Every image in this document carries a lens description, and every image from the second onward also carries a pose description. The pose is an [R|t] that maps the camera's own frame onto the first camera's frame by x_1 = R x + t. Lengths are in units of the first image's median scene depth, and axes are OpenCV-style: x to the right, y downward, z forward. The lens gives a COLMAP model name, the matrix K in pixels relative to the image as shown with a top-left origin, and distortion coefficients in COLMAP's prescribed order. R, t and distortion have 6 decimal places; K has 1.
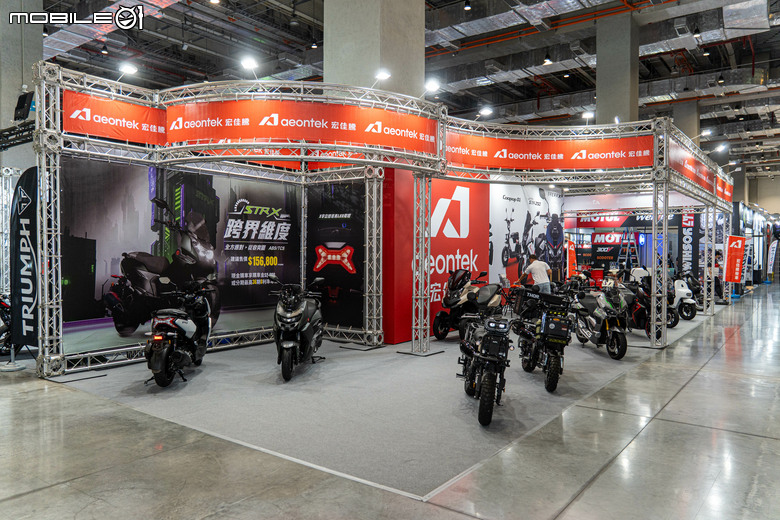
lens RADIAL K [[568.9, 0, 390.0], [0, 568.9, 260.0], [0, 0, 1]] dist [-0.002573, -0.000887]
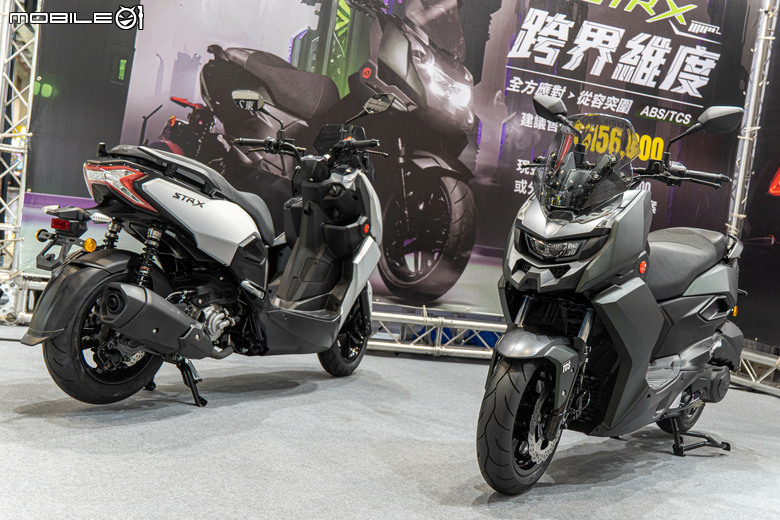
lens RADIAL K [[845.8, 0, 416.1], [0, 845.8, 279.1], [0, 0, 1]] dist [-0.008423, 0.000411]
pose [[0.816396, 0.130612, -0.562528, -0.016614], [-0.127785, 0.990799, 0.044597, 0.082427], [0.563177, 0.035474, 0.825574, 0.507831]]
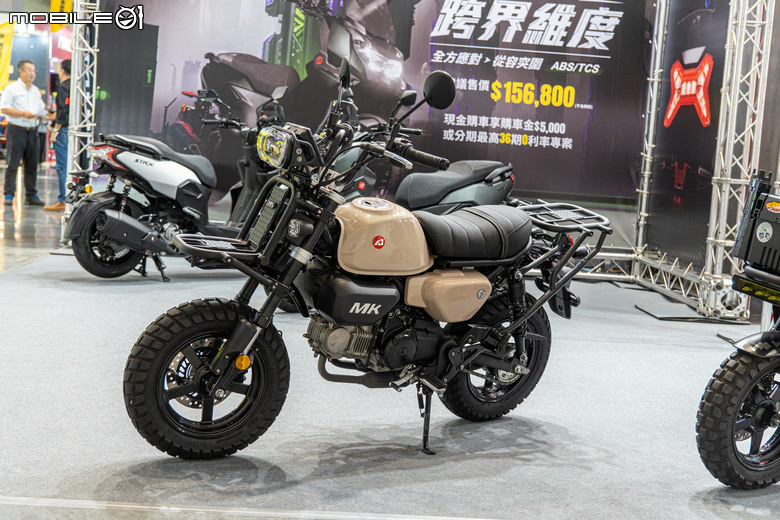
lens RADIAL K [[1058.7, 0, 390.0], [0, 1058.7, 260.0], [0, 0, 1]] dist [-0.003149, 0.013457]
pose [[0.629042, 0.113951, -0.768974, 0.372608], [-0.073730, 0.993484, 0.086907, 0.069724], [0.773867, 0.002028, 0.633345, 0.402024]]
